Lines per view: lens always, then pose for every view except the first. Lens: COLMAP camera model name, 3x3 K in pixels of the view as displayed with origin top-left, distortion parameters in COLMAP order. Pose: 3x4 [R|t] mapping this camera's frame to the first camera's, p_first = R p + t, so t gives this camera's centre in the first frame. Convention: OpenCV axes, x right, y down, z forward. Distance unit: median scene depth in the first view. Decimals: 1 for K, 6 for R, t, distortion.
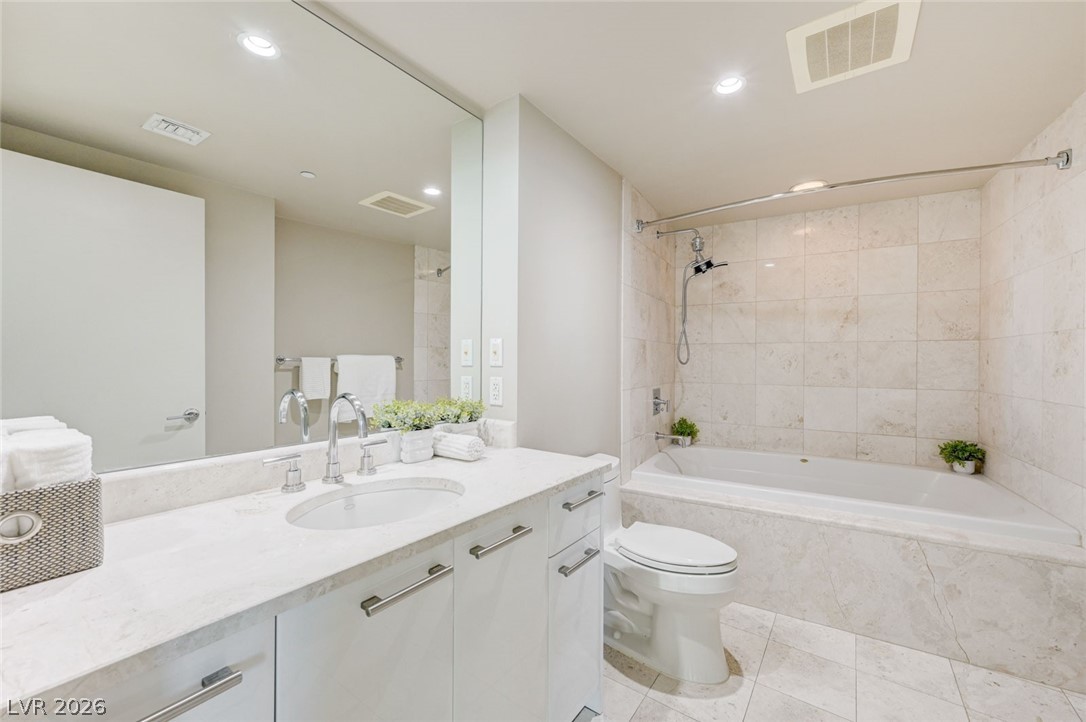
lens RADIAL K [[430.0, 0, 542.1], [0, 430.0, 364.0], [0, 0, 1]] dist [0.001086, 0.000844]
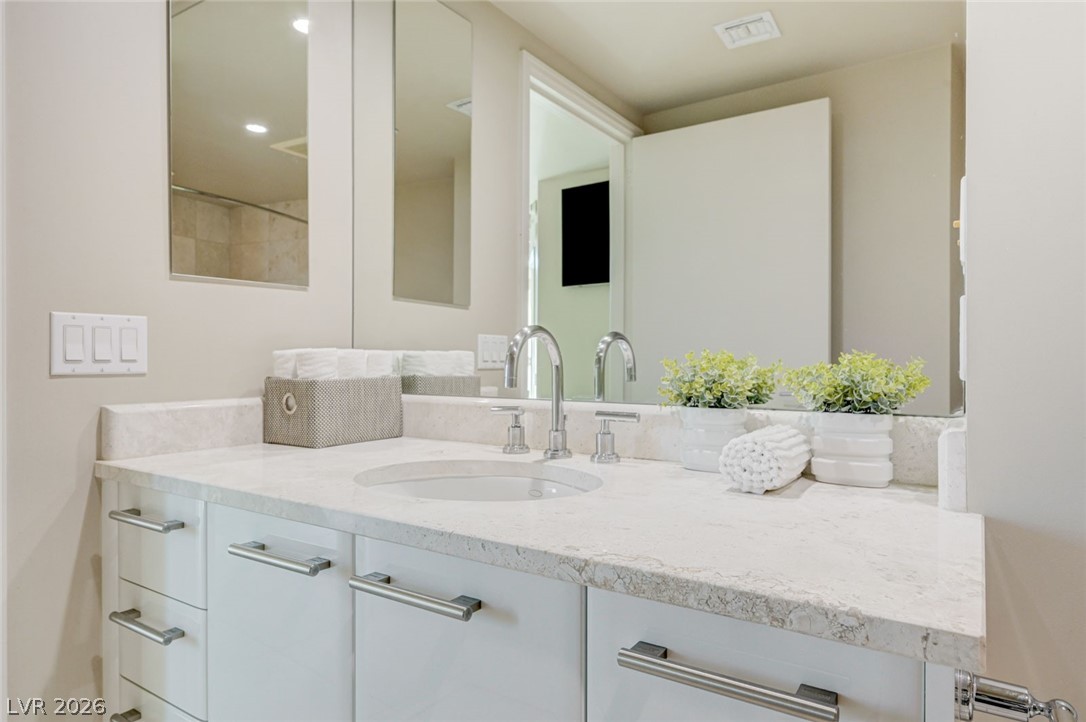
lens RADIAL K [[643.5, 0, 543.6], [0, 643.5, 361.6], [0, 0, 1]] dist [0.000139, -0.000163]
pose [[0.044348, -0.000656, -0.999016, 0.586684], [-0.003760, 0.999993, -0.000824, 0.133383], [0.999009, 0.003793, 0.044345, 1.016266]]
